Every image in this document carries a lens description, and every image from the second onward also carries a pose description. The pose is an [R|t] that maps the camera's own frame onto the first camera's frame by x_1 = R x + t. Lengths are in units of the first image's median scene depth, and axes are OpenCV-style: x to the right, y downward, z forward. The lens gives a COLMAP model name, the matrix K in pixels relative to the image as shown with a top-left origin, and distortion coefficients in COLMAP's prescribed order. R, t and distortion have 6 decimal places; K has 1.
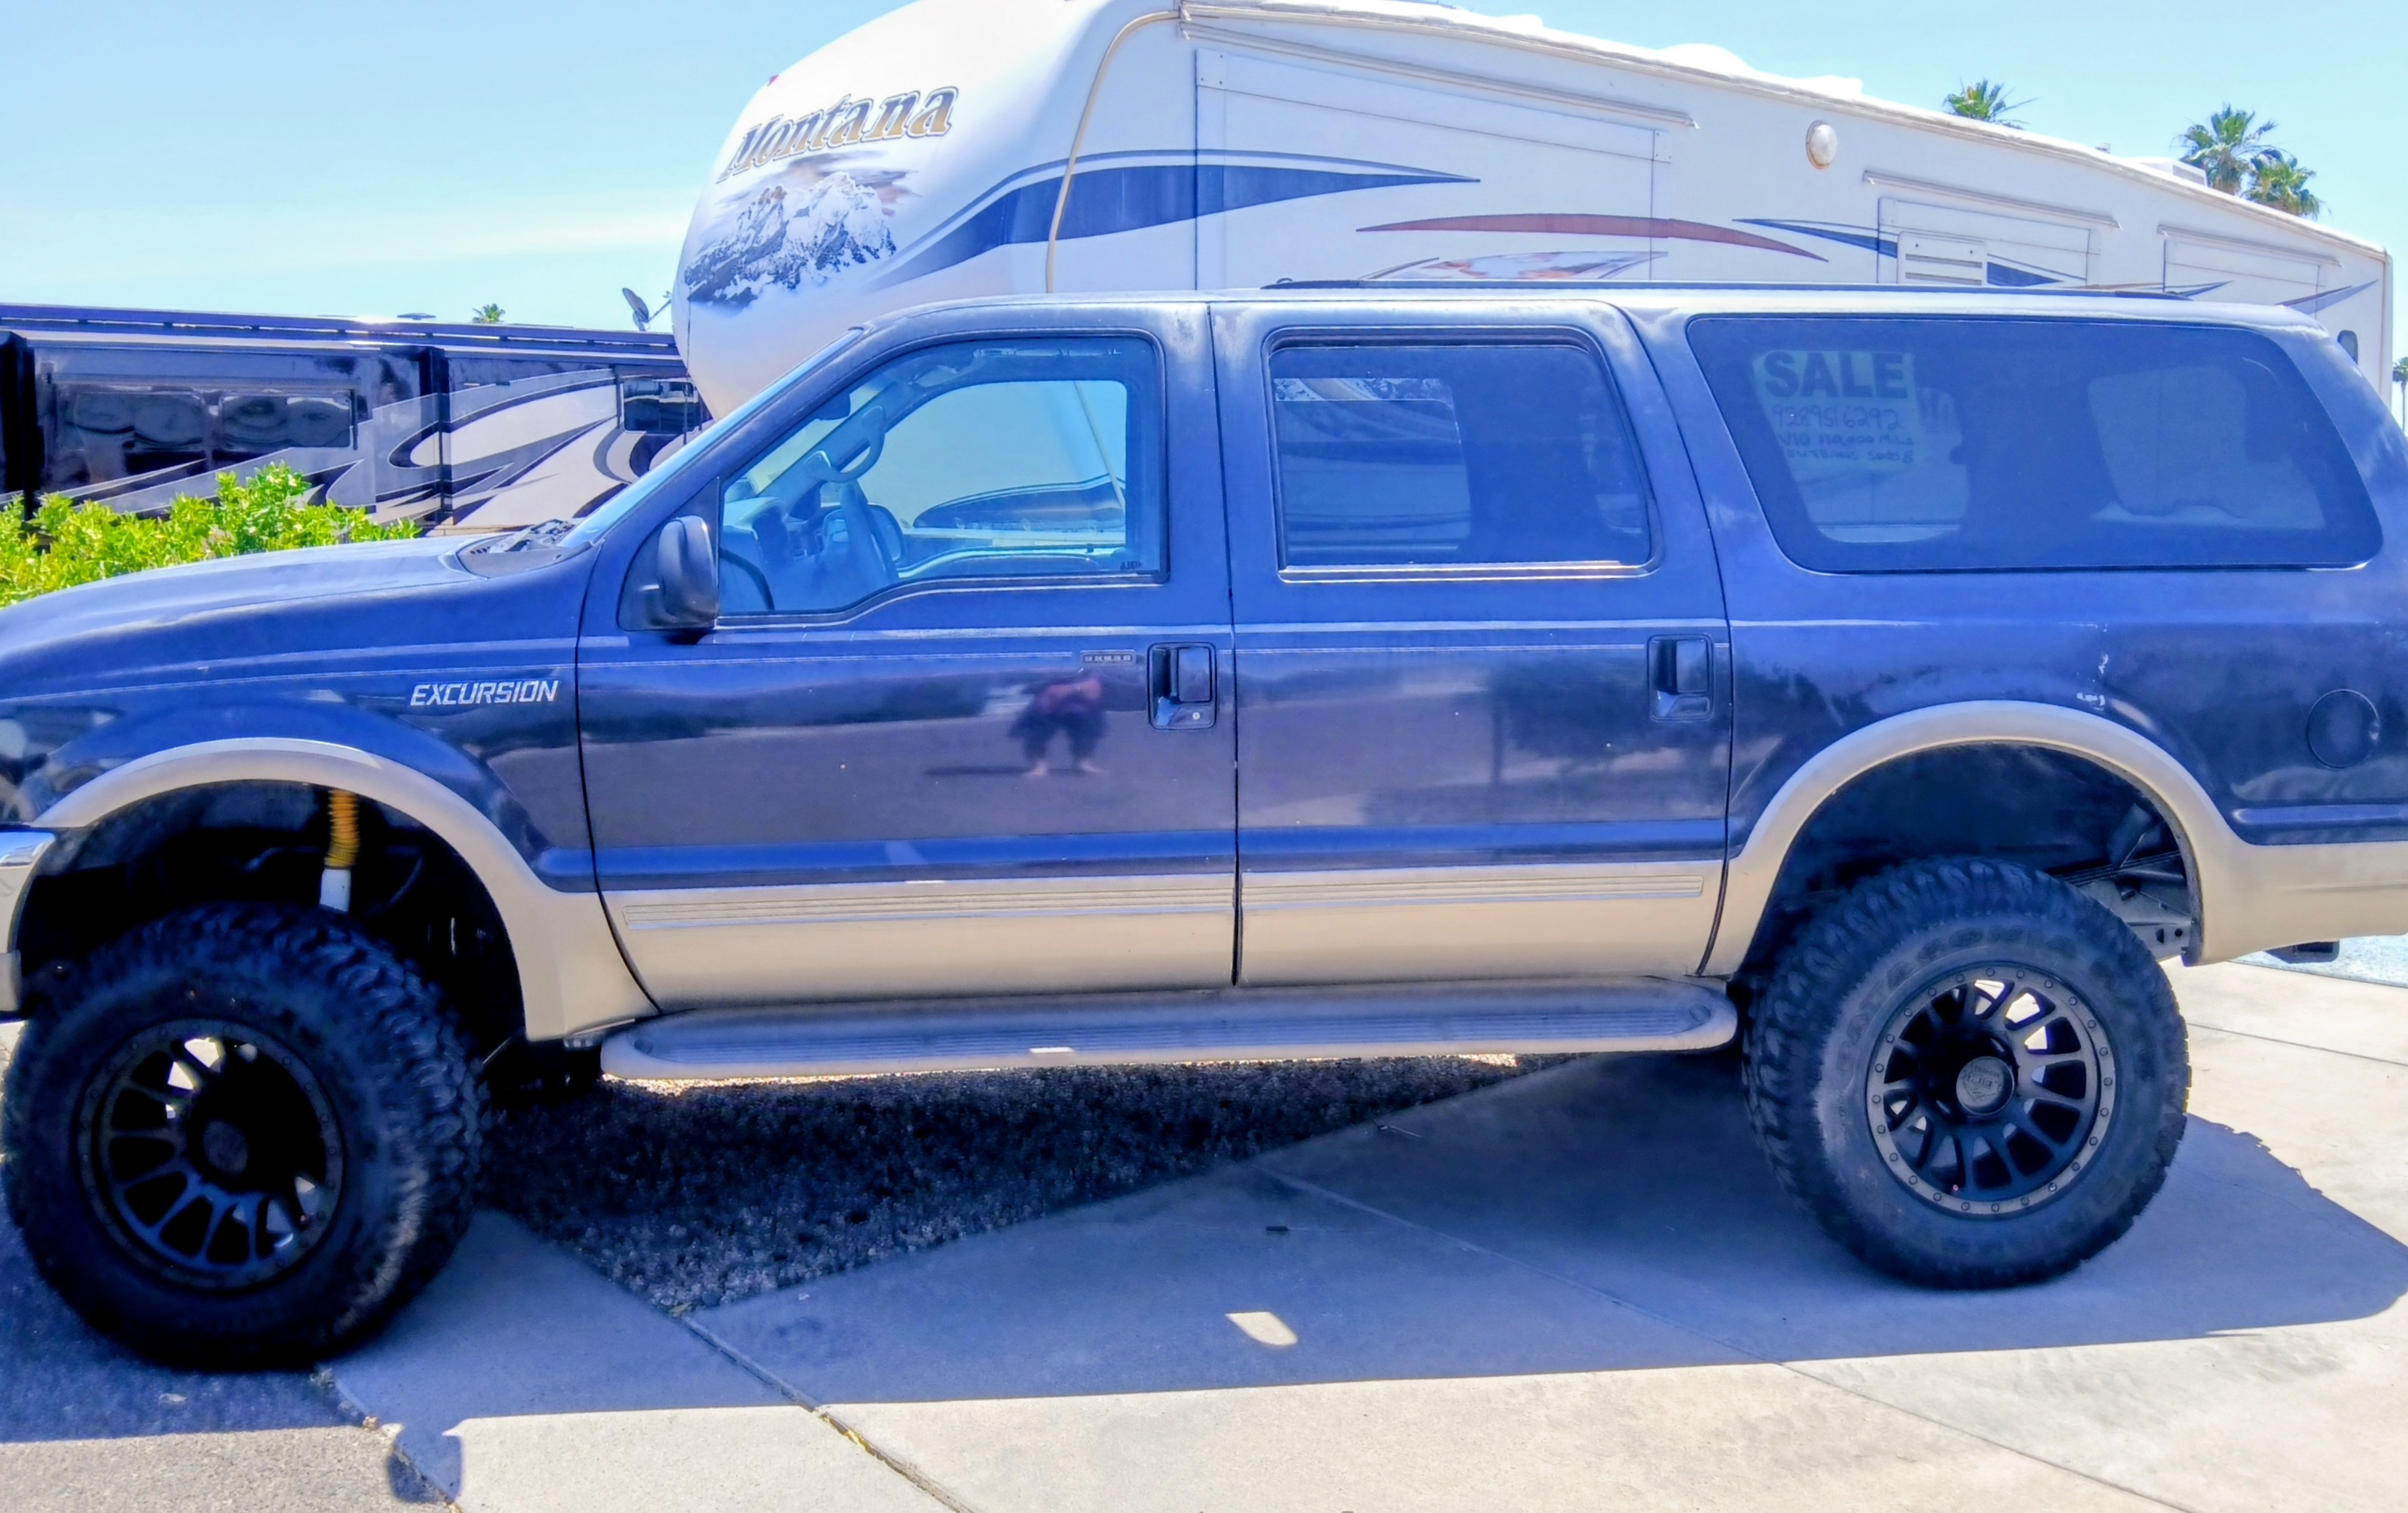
lens RADIAL K [[2017.2, 0, 1200.9], [0, 2017.2, 648.4], [0, 0, 1]] dist [0.096171, -0.194055]
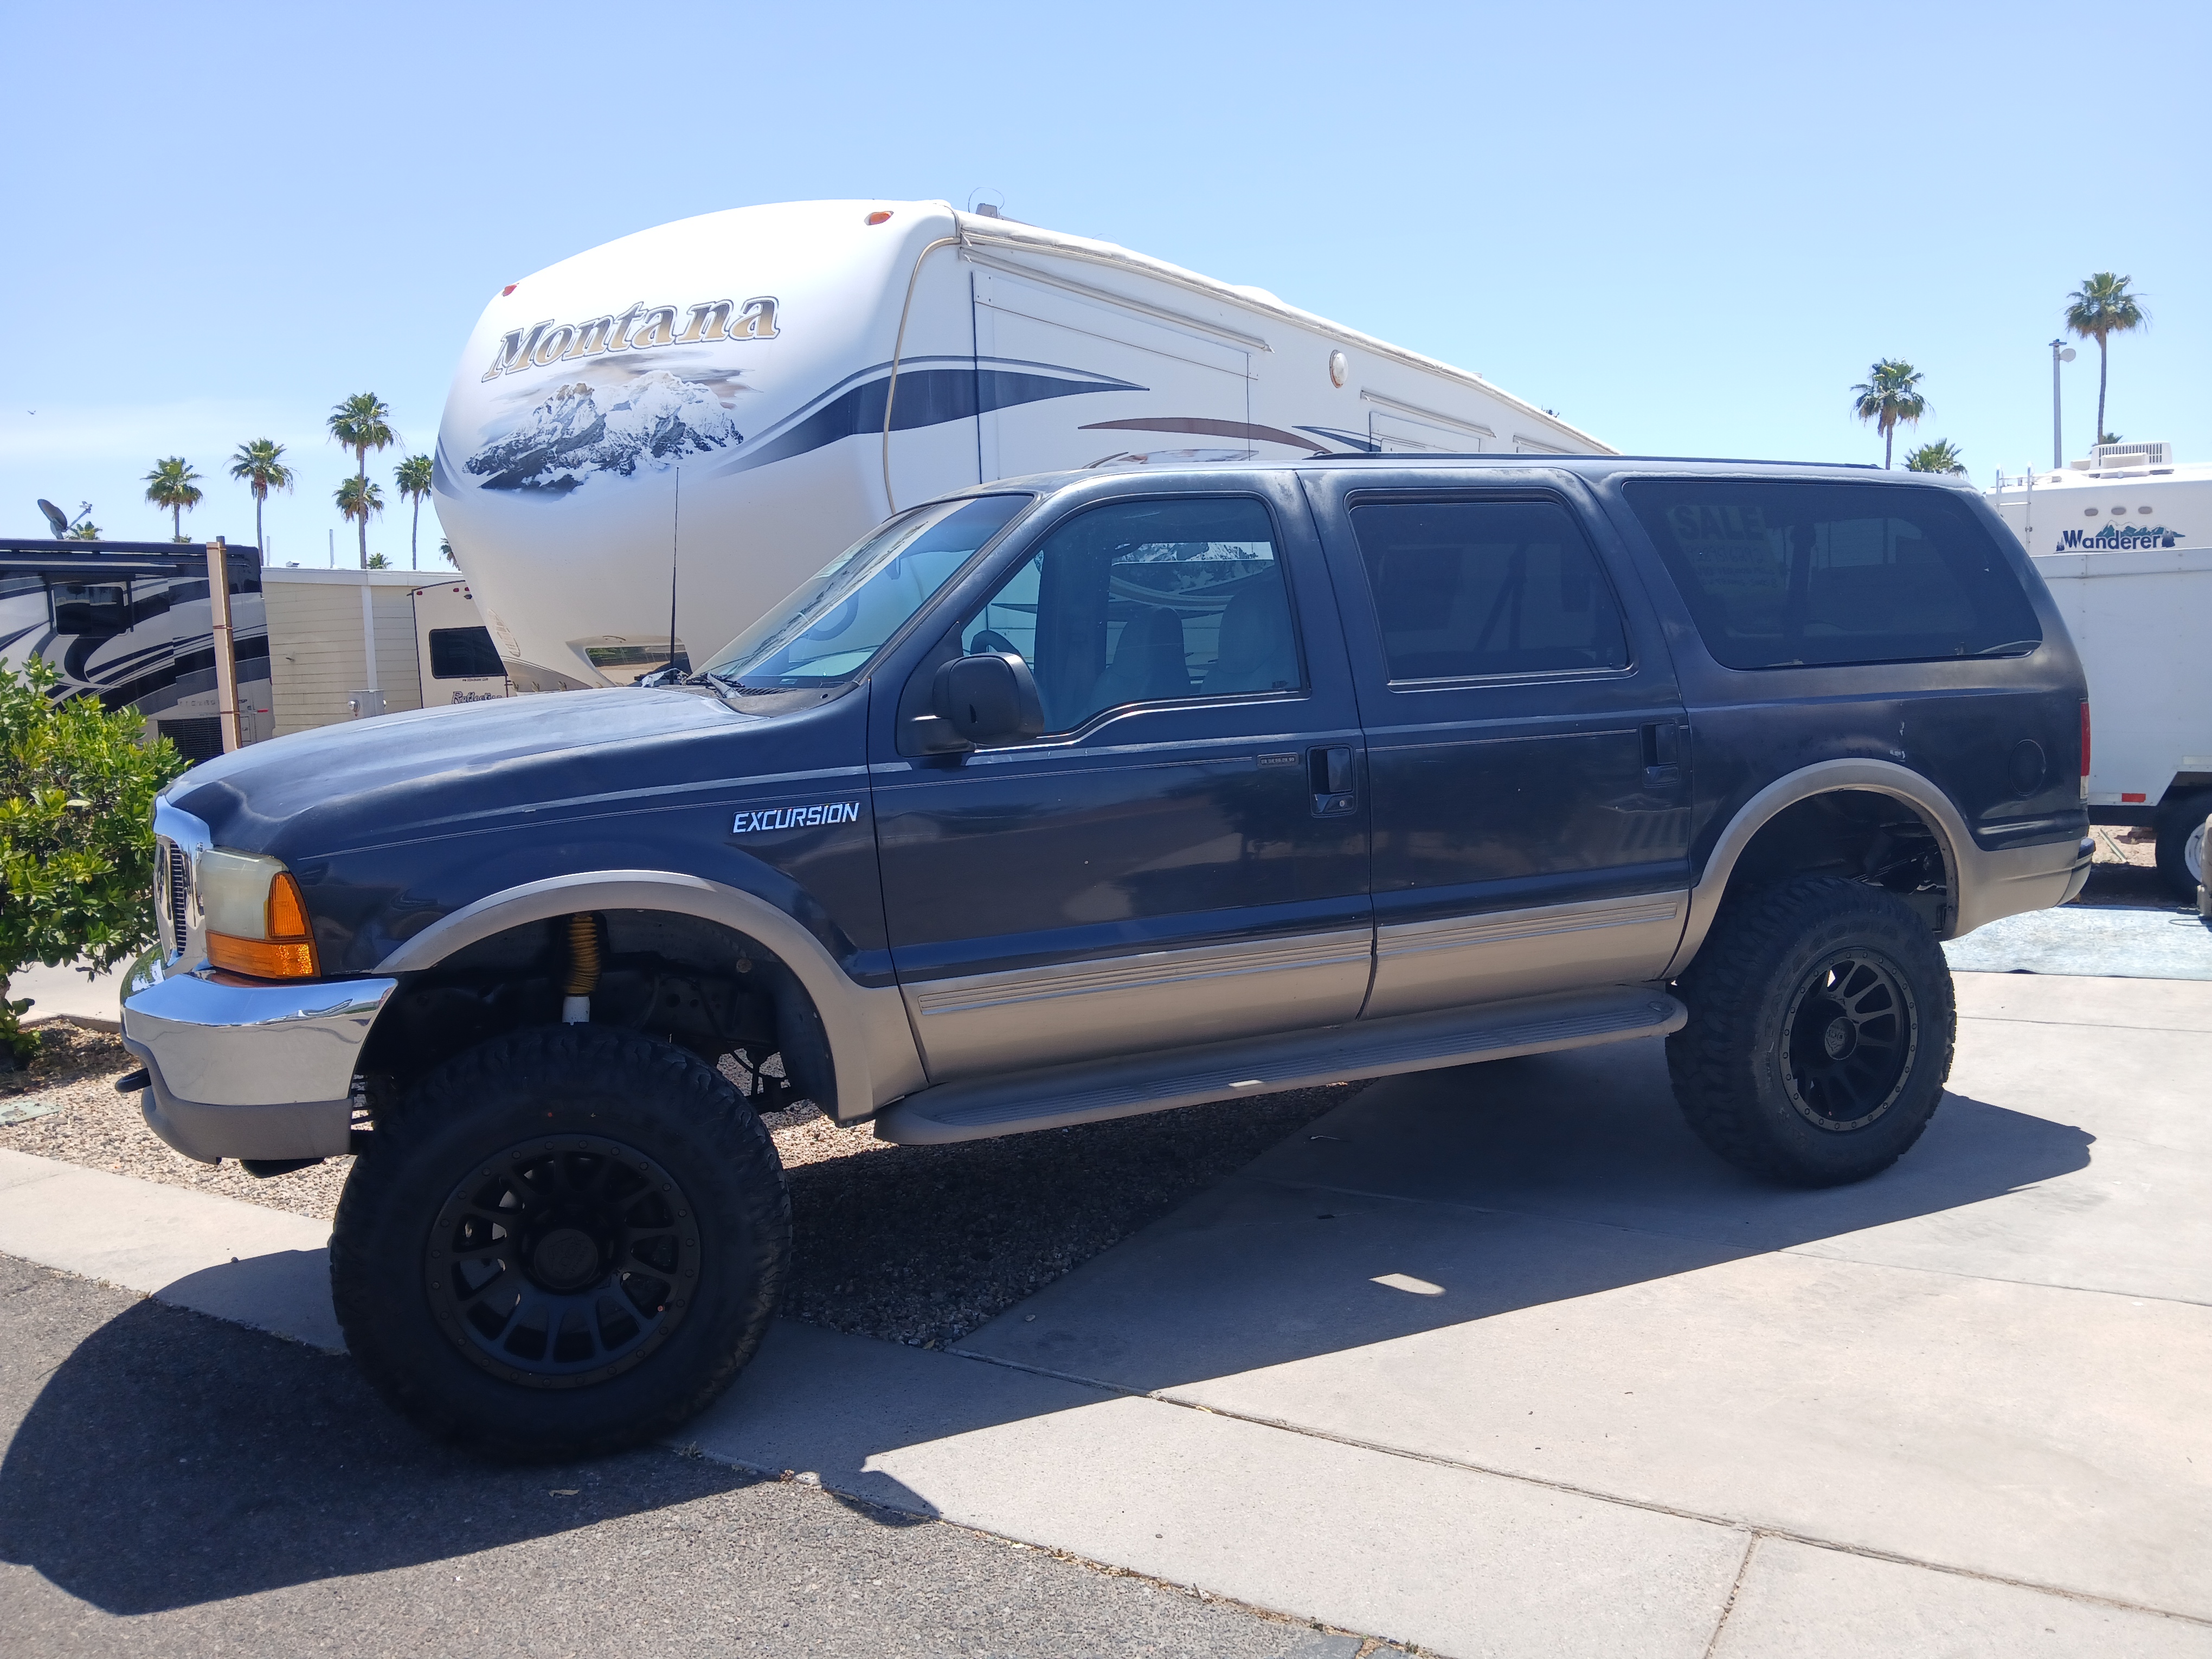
lens RADIAL K [[1672.1, 0, 1106.0], [0, 1672.1, 829.5], [0, 0, 1]] dist [0.091612, -0.198283]
pose [[0.951381, -0.065876, 0.300890, -0.259114], [0.059847, 0.997780, 0.029222, 0.006472], [-0.302147, -0.009794, 0.953211, 0.037507]]
